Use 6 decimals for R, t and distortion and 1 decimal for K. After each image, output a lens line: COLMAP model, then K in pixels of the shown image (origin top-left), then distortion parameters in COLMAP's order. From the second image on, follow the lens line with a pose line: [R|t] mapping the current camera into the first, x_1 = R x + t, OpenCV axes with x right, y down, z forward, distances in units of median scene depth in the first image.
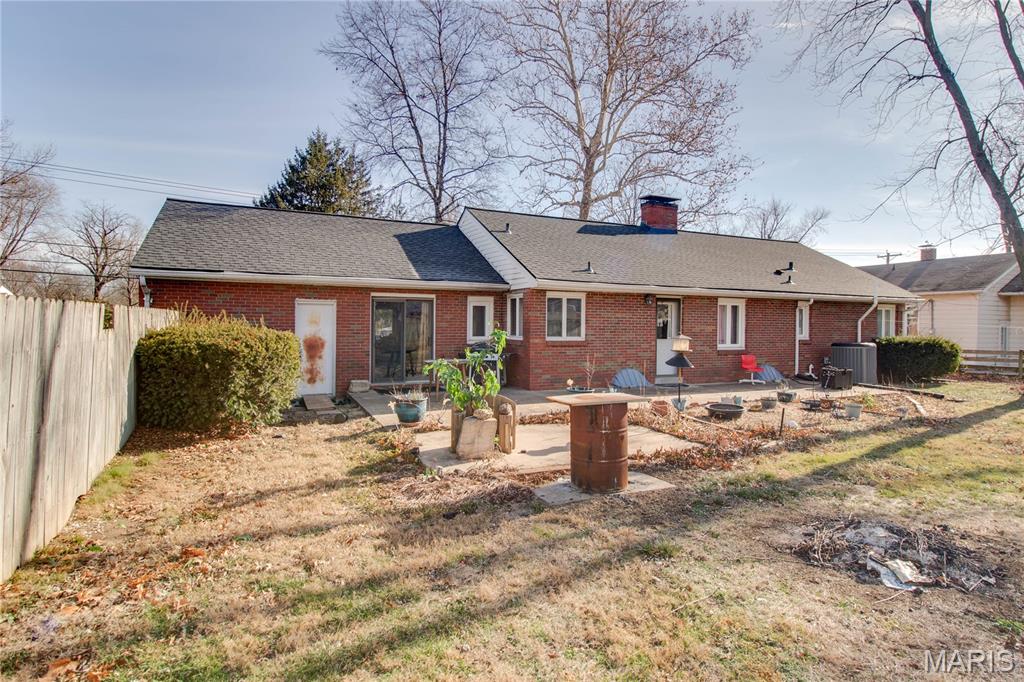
lens RADIAL K [[547.2, 0, 518.6], [0, 547.2, 324.5], [0, 0, 1]] dist [-0.002587, -0.000706]
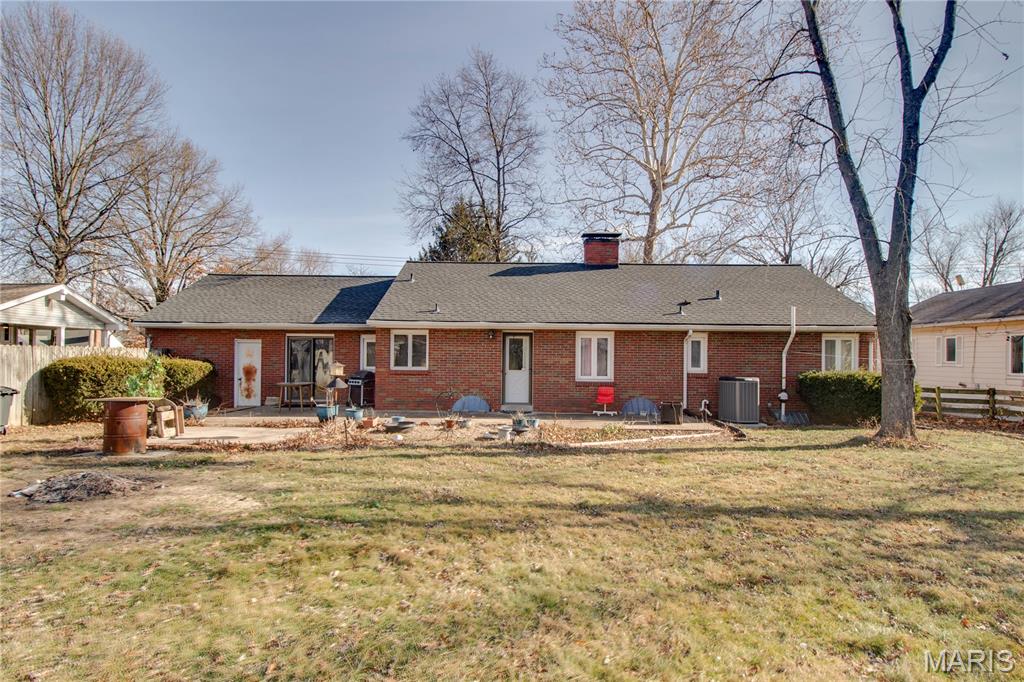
lens RADIAL K [[541.0, 0, 515.4], [0, 541.0, 354.5], [0, 0, 1]] dist [-0.000182, -0.000750]
pose [[0.901165, -0.004622, -0.433451, 0.730759], [-0.001273, 0.999911, -0.013310, 0.009807], [0.433474, 0.012546, 0.901079, 0.027192]]
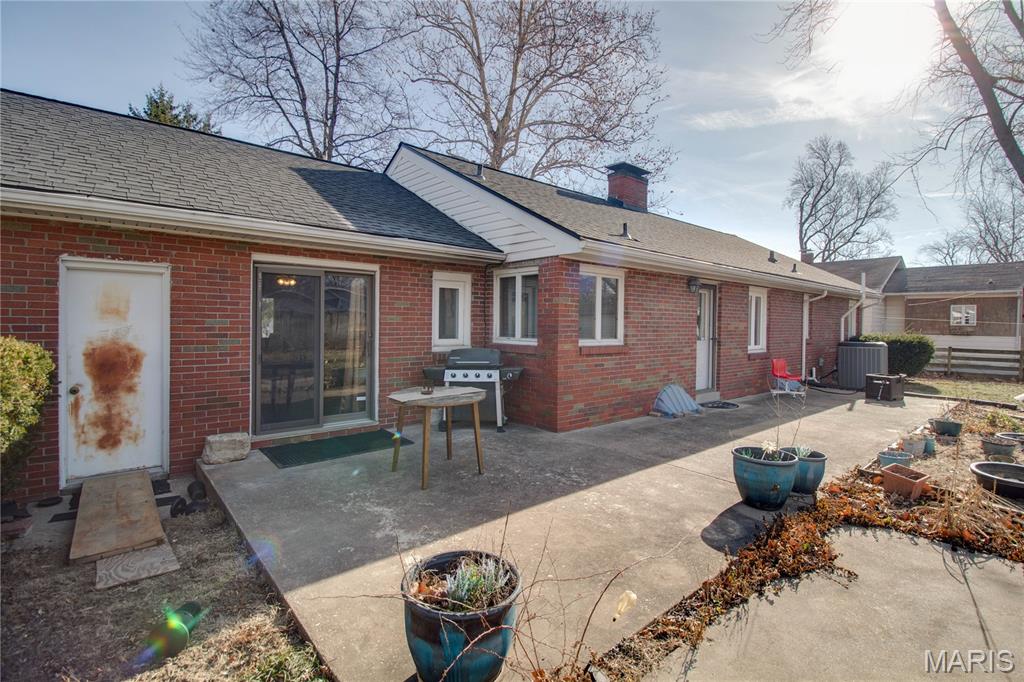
lens RADIAL K [[482.2, 0, 519.0], [0, 482.2, 326.1], [0, 0, 1]] dist [0.002359, -0.014278]
pose [[0.960793, -0.000310, 0.277268, -0.139664], [-0.001643, 0.999975, 0.006813, 0.003762], [-0.277263, -0.007002, 0.960768, 0.452818]]
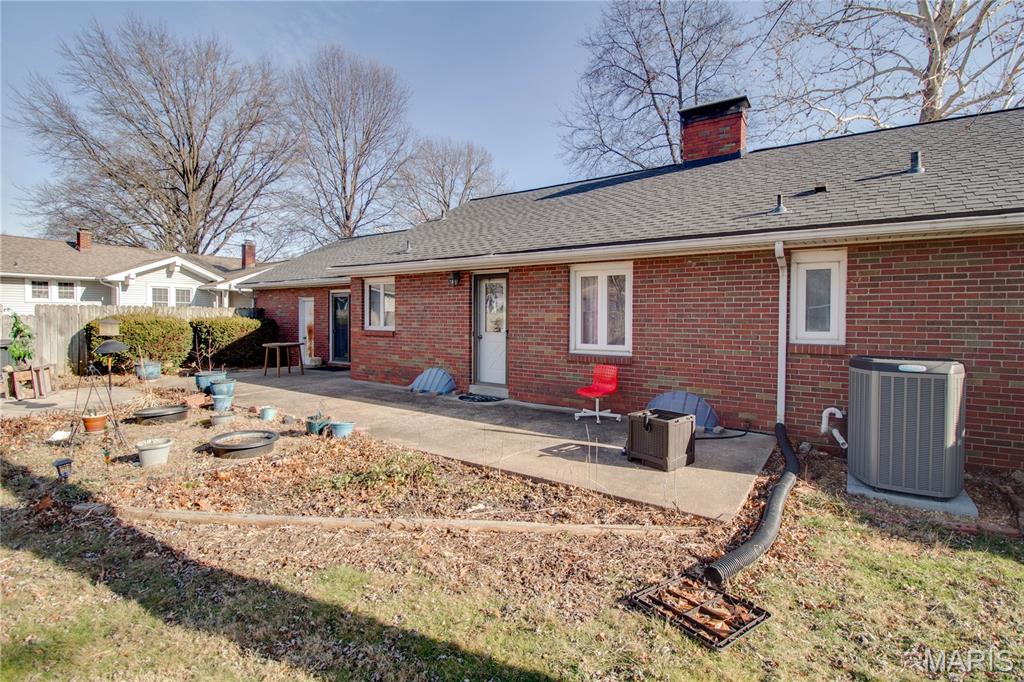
lens RADIAL K [[482.2, 0, 519.0], [0, 482.2, 326.1], [0, 0, 1]] dist [0.002359, -0.014278]
pose [[0.502985, 0.008118, -0.864257, 0.817591], [-0.003496, 0.999967, 0.007358, 0.014187], [0.864288, -0.000680, 0.502997, 0.715733]]
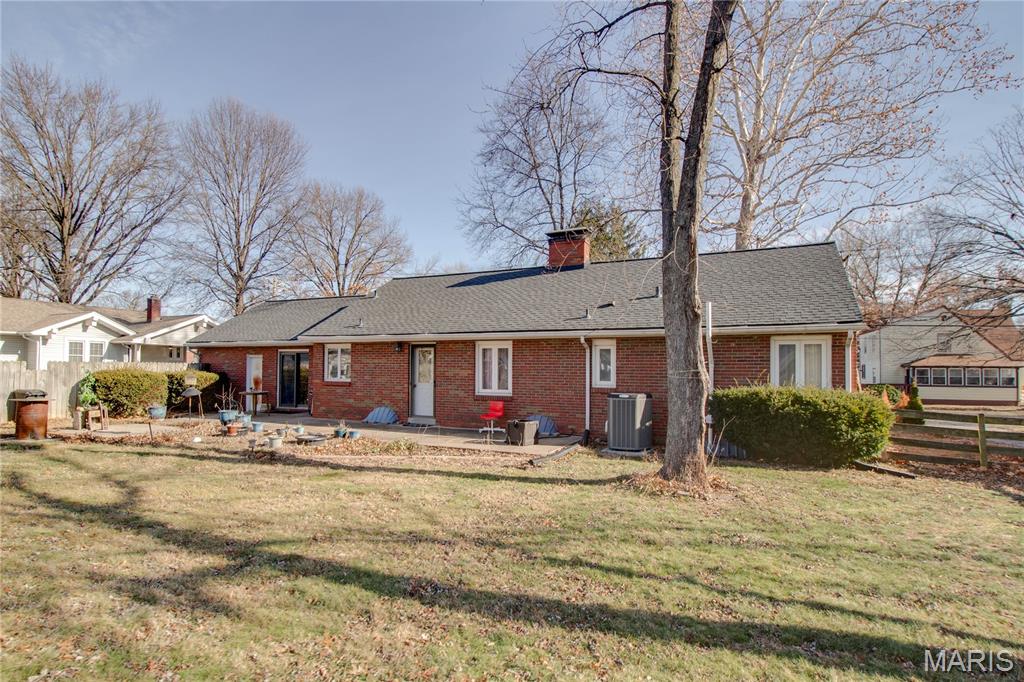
lens RADIAL K [[554.6, 0, 471.0], [0, 554.6, 355.9], [0, 0, 1]] dist [0.000762, -0.000446]
pose [[0.607081, -0.024117, -0.794274, 1.184173], [-0.003502, 0.999448, -0.033024, 0.010371], [0.794632, 0.022830, 0.606662, 0.411820]]
